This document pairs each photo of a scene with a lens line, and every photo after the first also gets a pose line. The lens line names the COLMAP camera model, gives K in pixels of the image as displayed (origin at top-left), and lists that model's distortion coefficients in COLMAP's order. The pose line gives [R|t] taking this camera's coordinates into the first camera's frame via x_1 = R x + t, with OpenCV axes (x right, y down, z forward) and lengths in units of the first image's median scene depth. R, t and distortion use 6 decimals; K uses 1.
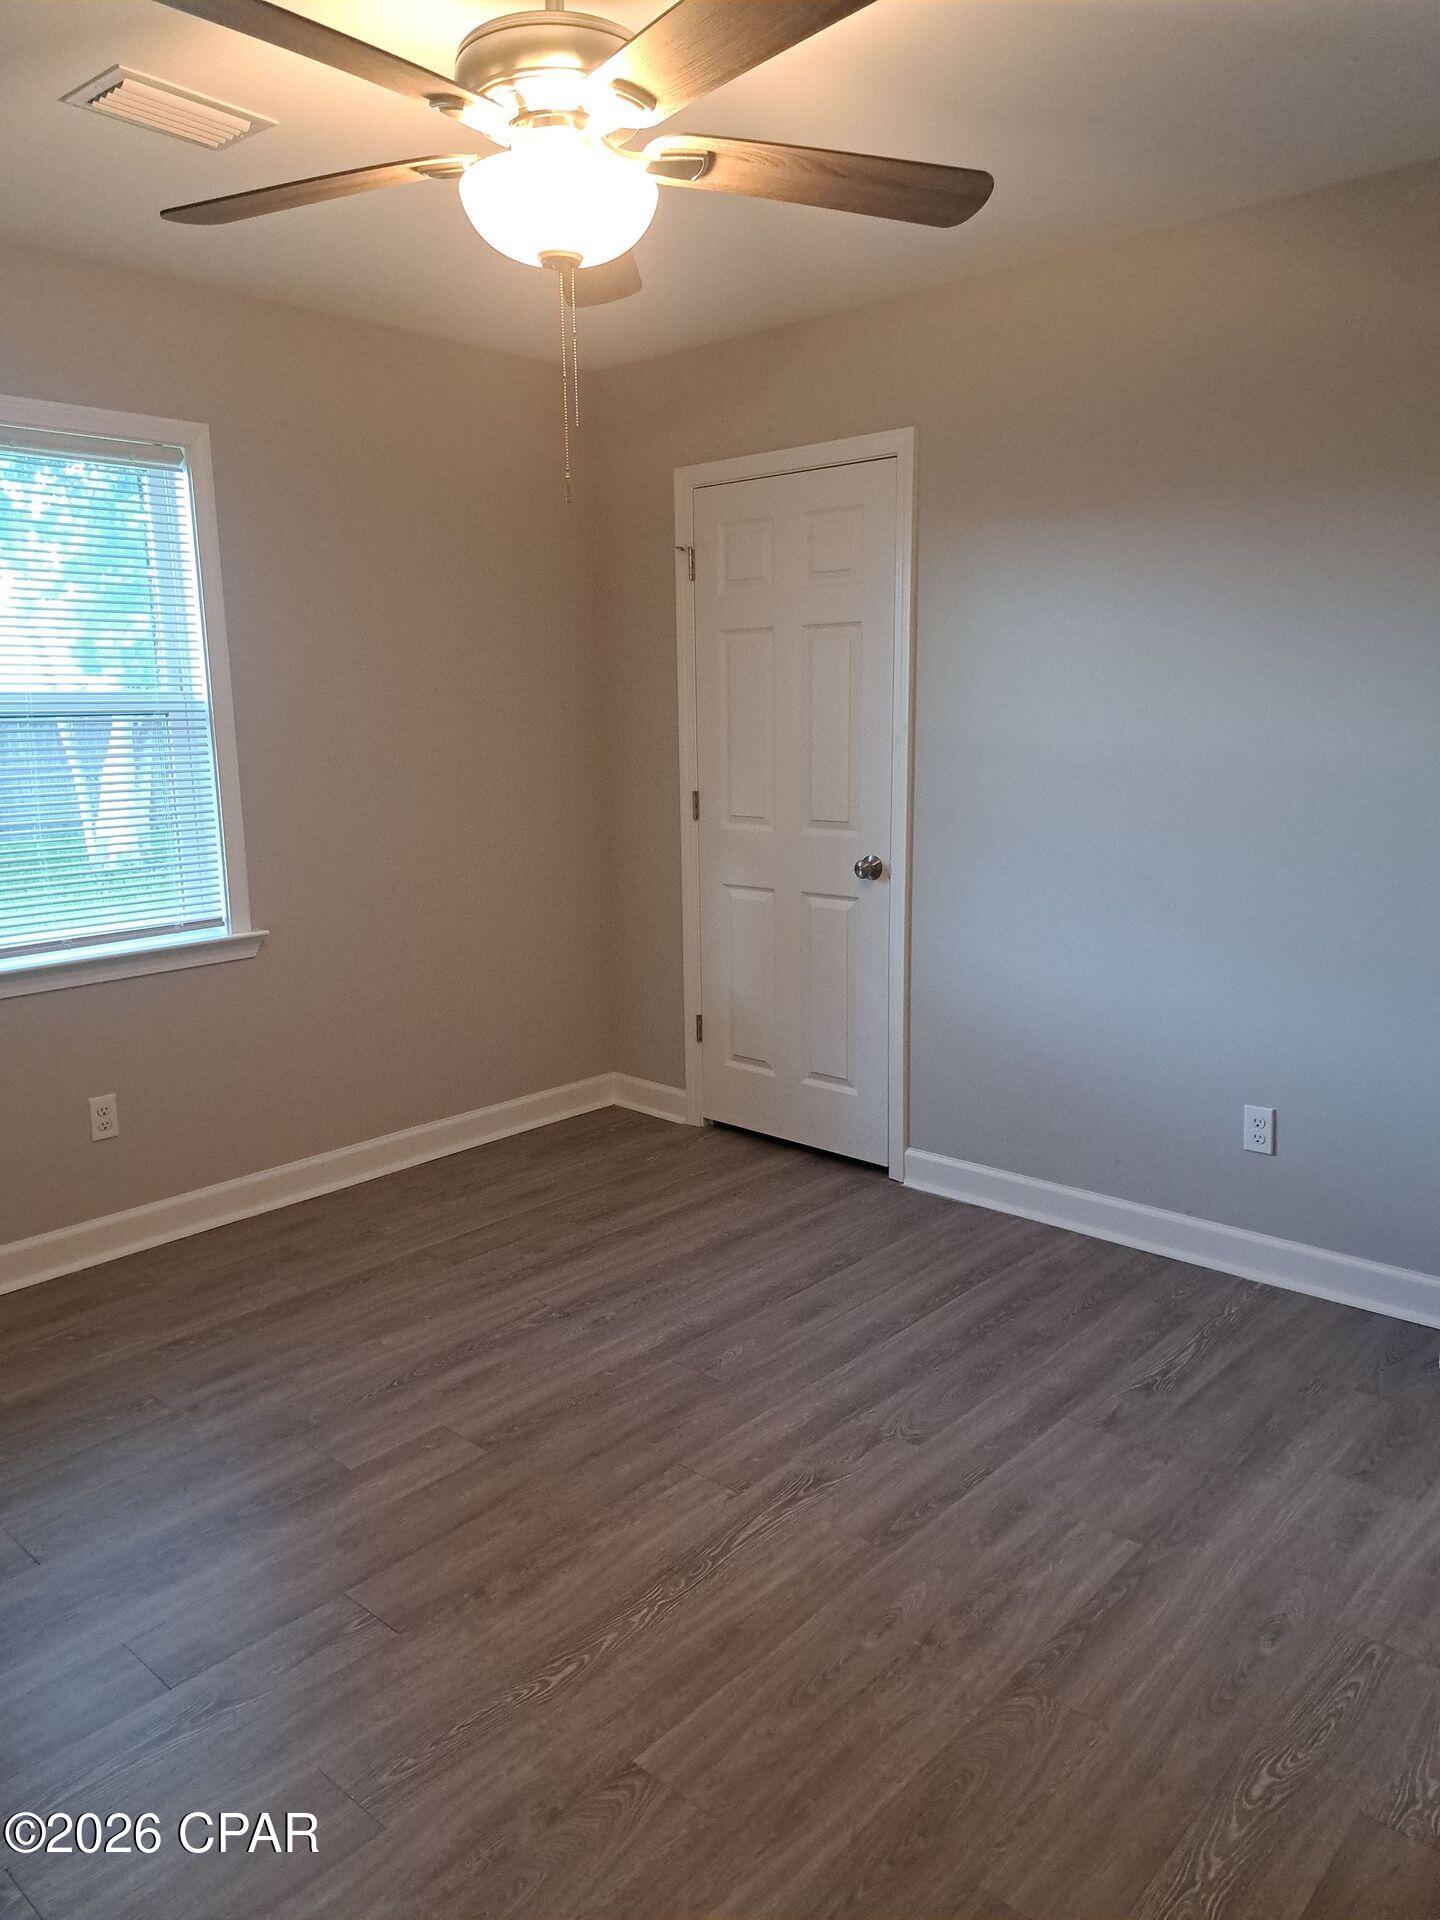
lens RADIAL K [[1360.2, 0, 646.0], [0, 1360.2, 961.7], [0, 0, 1]] dist [0.006188, -0.001912]
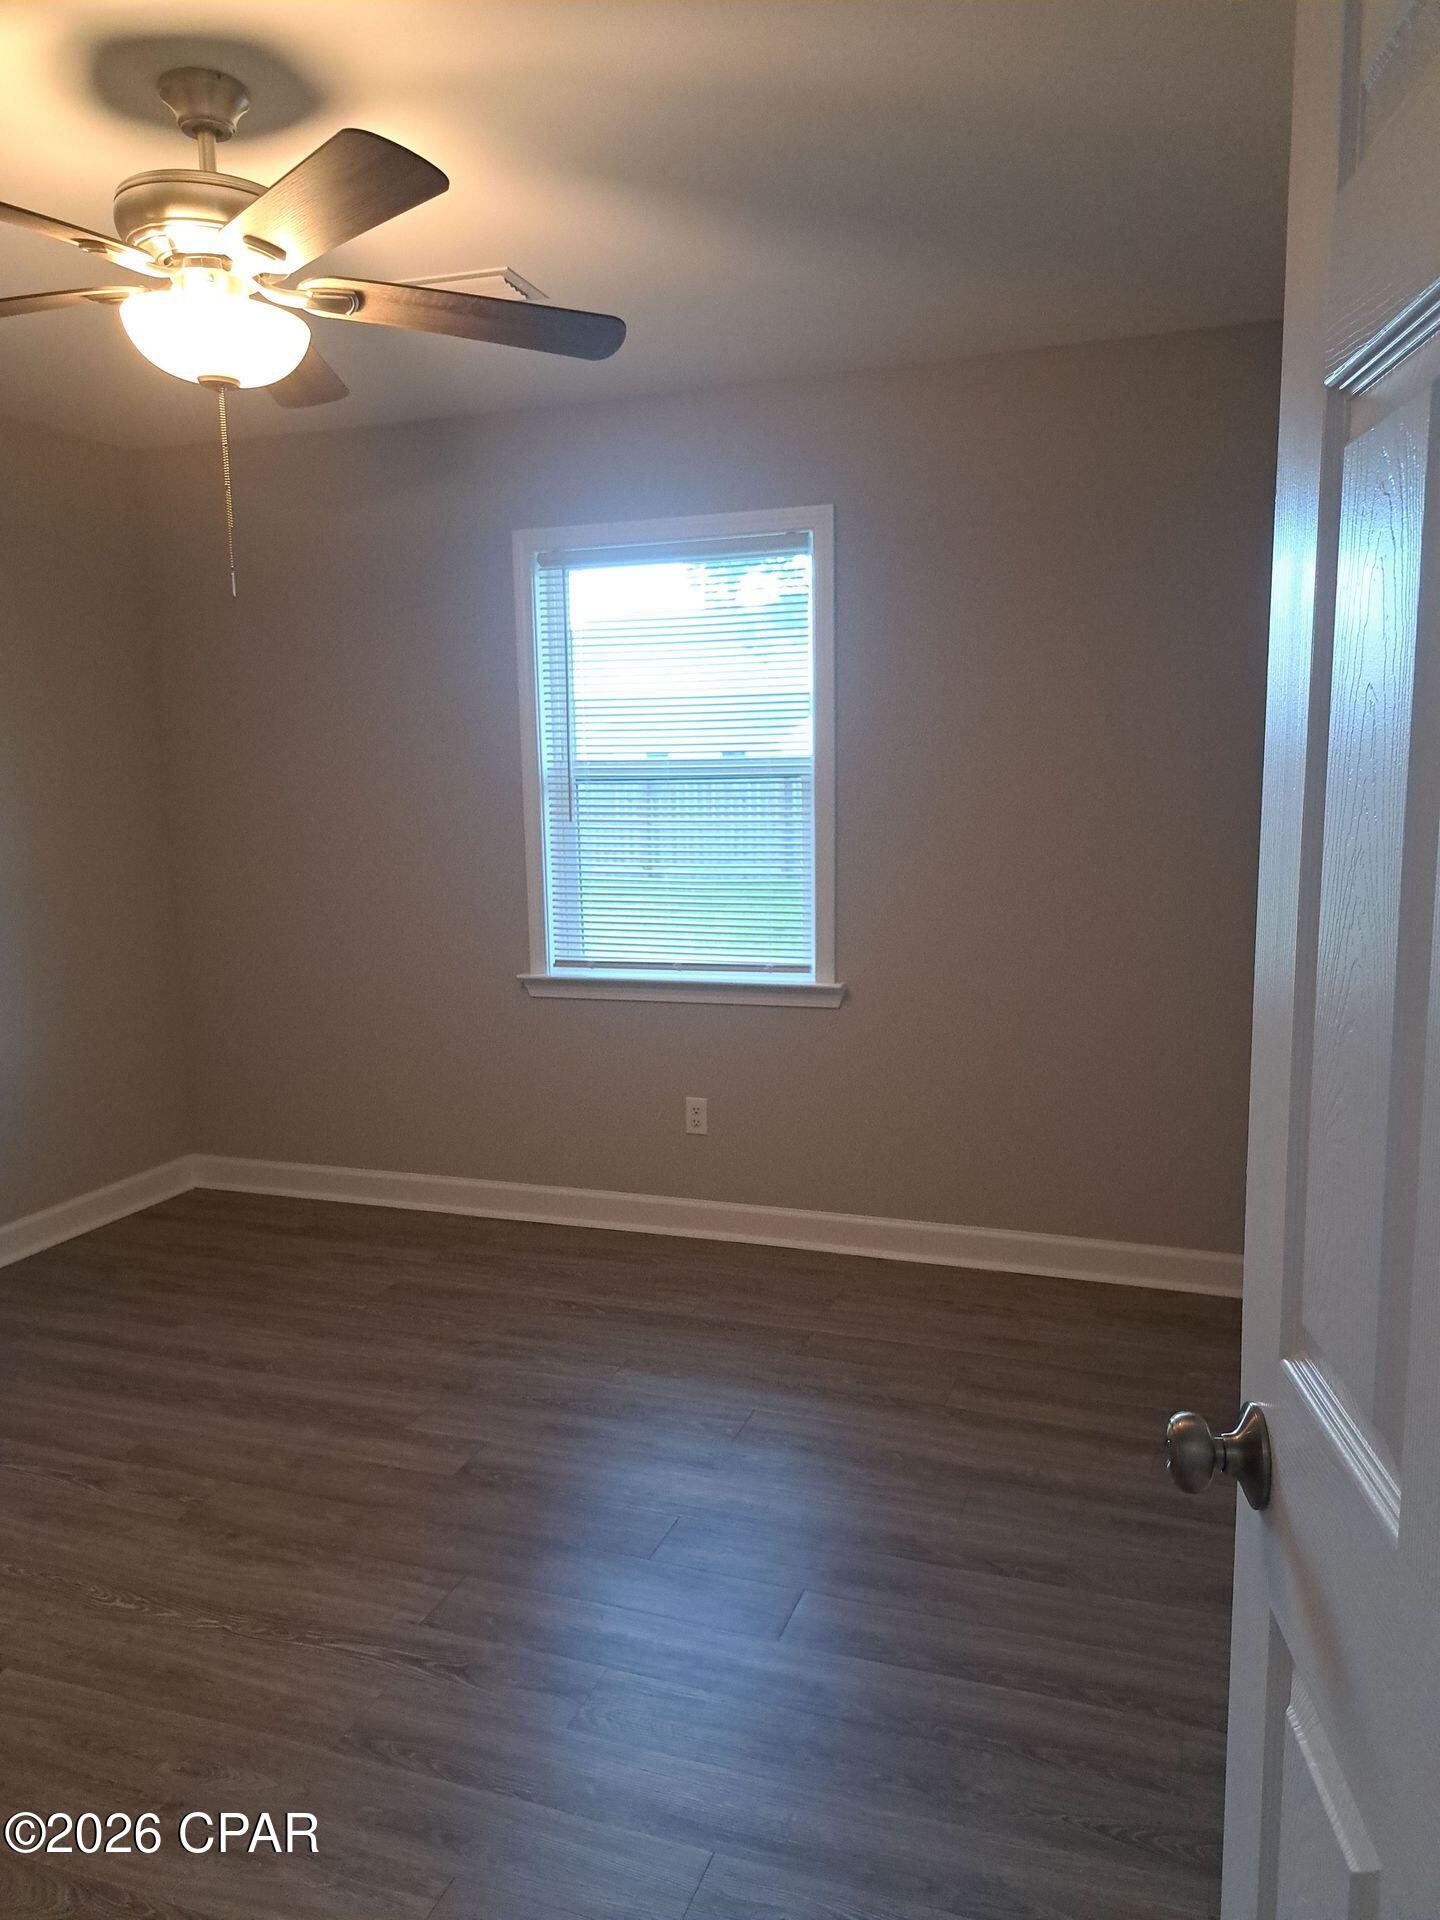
lens RADIAL K [[1342.1, 0, 714.8], [0, 1342.1, 961.9], [0, 0, 1]] dist [0.005094, -0.001853]
pose [[0.434503, 0.150734, -0.887967, 0.676494], [-0.170588, 0.981824, 0.083194, -0.126115], [0.884368, 0.115328, 0.452319, 0.525878]]
